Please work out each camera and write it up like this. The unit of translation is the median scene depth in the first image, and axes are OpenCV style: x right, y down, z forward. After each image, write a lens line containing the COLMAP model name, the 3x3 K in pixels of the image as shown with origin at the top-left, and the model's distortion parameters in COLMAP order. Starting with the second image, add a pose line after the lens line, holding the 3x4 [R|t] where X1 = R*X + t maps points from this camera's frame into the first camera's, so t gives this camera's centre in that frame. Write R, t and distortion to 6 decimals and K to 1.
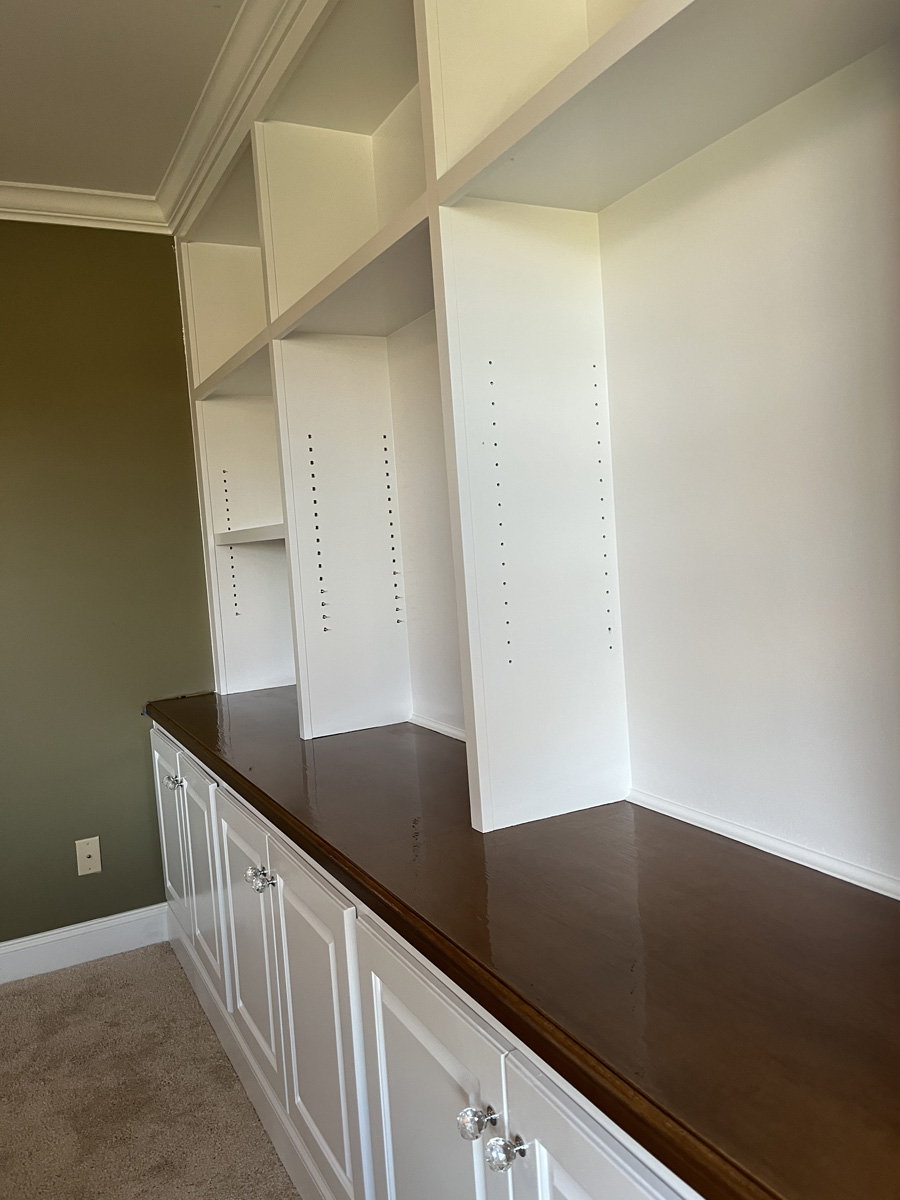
lens RADIAL K [[898.3, 0, 453.8], [0, 898.3, 595.8], [0, 0, 1]] dist [0.056497, -0.071716]
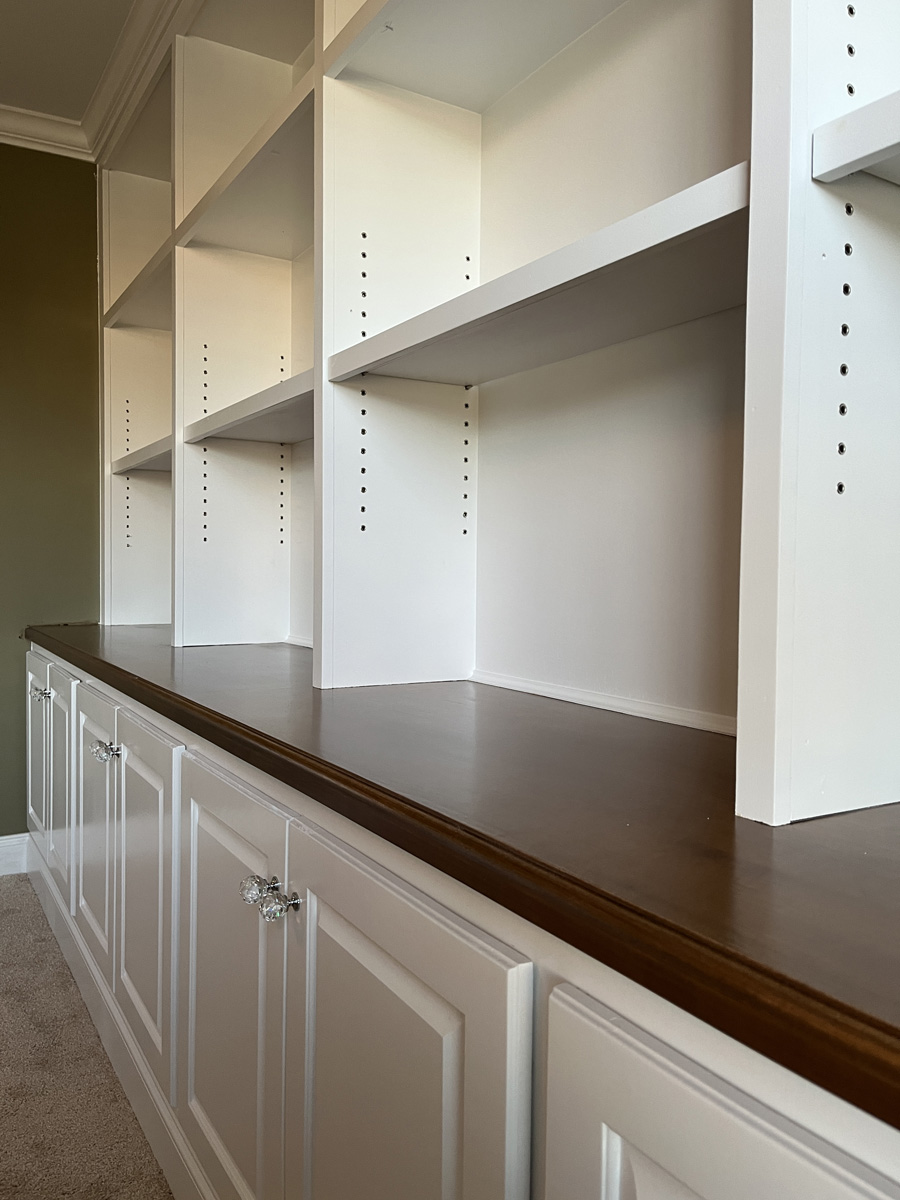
lens RADIAL K [[904.7, 0, 443.5], [0, 904.7, 598.2], [0, 0, 1]] dist [0.039875, -0.027803]
pose [[0.994933, 0.078462, 0.062862, 0.062859], [-0.076265, 0.996415, -0.036617, 0.120056], [-0.065510, 0.031637, 0.997350, -0.024306]]
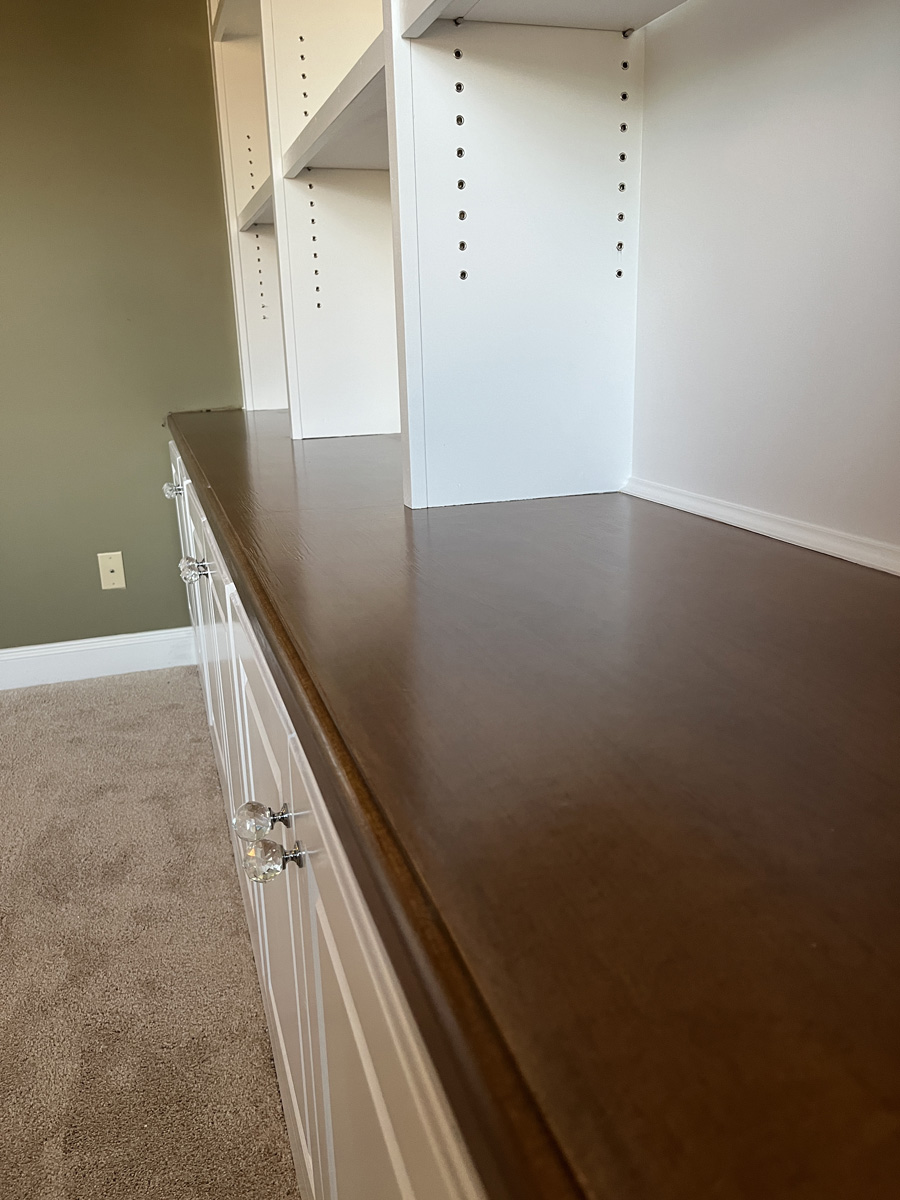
lens RADIAL K [[904.7, 0, 443.5], [0, 904.7, 598.2], [0, 0, 1]] dist [0.039875, -0.027803]
pose [[0.985885, 0.084011, -0.144820, 0.112069], [-0.049447, 0.972512, 0.227543, 0.103419], [0.159955, -0.217170, 0.962939, 0.160744]]
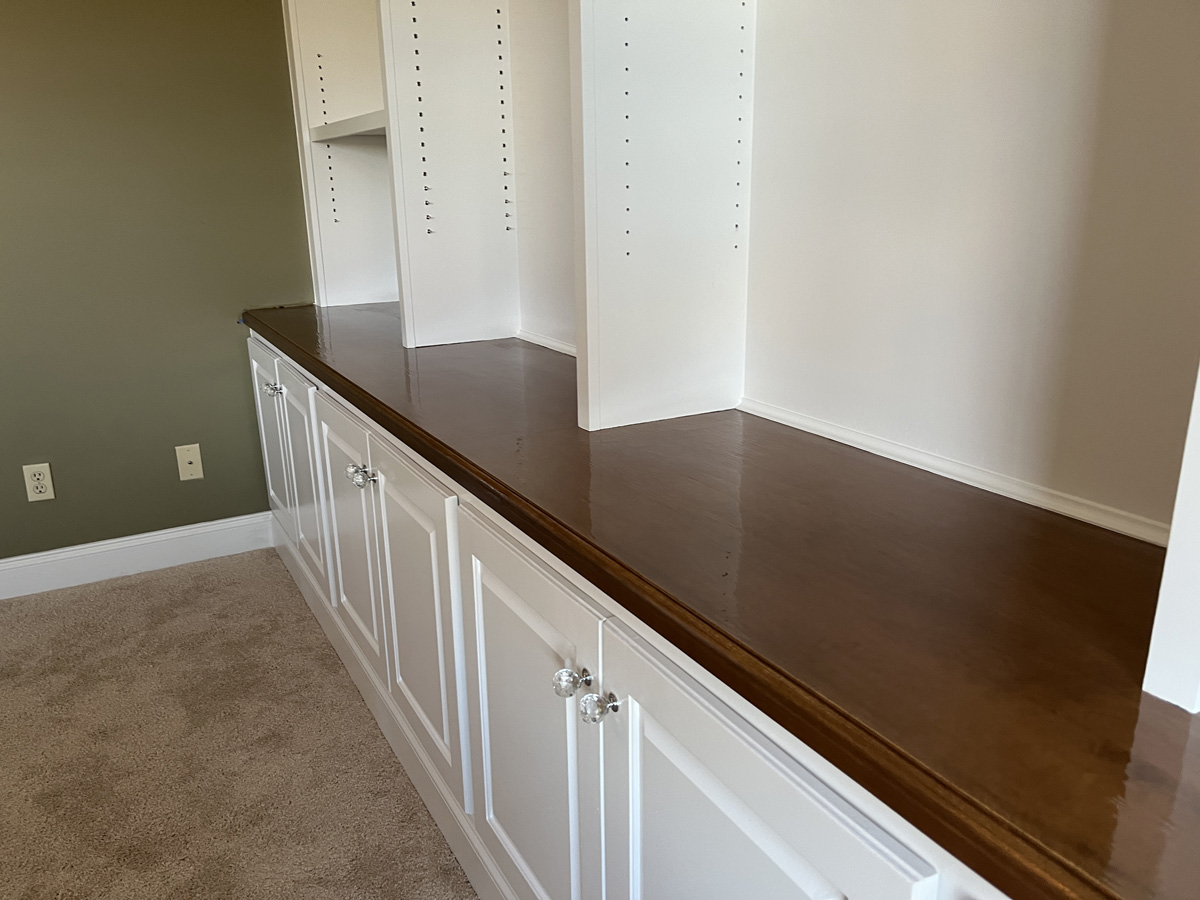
lens RADIAL K [[898.3, 0, 587.3], [0, 898.3, 455.5], [0, 0, 1]] dist [0.056497, -0.071716]
pose [[0.998526, 0.042490, 0.033779, -0.001032], [-0.049036, 0.972976, 0.225642, 0.044360], [-0.023279, -0.226965, 0.973625, 0.030129]]
